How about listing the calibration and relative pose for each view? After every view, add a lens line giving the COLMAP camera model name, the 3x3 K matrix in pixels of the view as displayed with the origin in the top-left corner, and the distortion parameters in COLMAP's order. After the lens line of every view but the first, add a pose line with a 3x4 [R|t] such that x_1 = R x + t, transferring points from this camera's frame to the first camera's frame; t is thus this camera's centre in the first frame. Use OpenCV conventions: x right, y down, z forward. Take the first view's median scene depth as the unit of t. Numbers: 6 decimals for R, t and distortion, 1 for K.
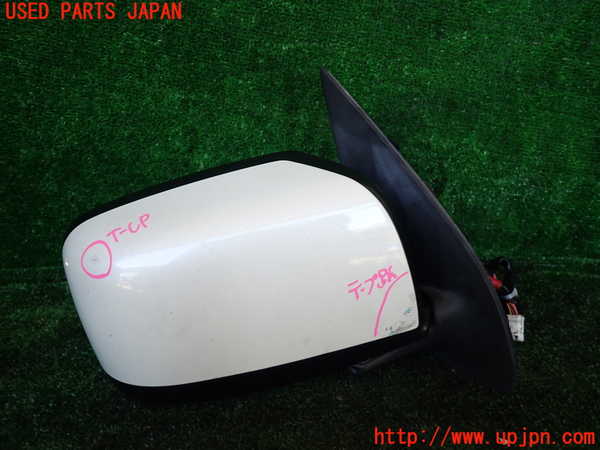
lens RADIAL K [[442.5, 0, 301.2], [0, 442.5, 225.0], [0, 0, 1]] dist [0.085753, 0.012359]
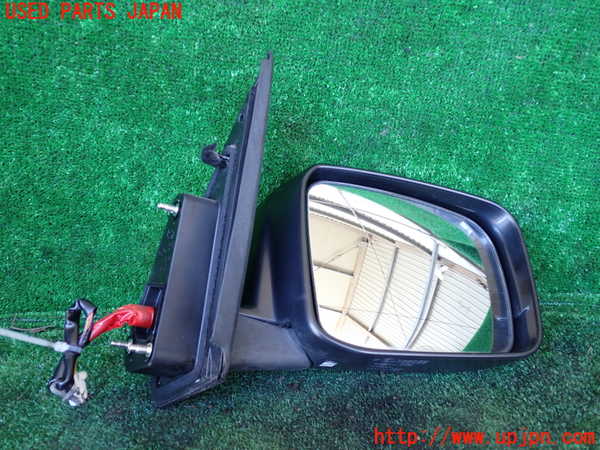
lens RADIAL K [[522.1, 0, 300.3], [0, 522.1, 224.9], [0, 0, 1]] dist [0.111842, -0.012361]
pose [[0.997355, -0.025116, -0.068211, 0.154432], [0.027032, 0.999261, 0.027310, -0.114423], [0.067475, -0.029082, 0.997297, -0.050615]]
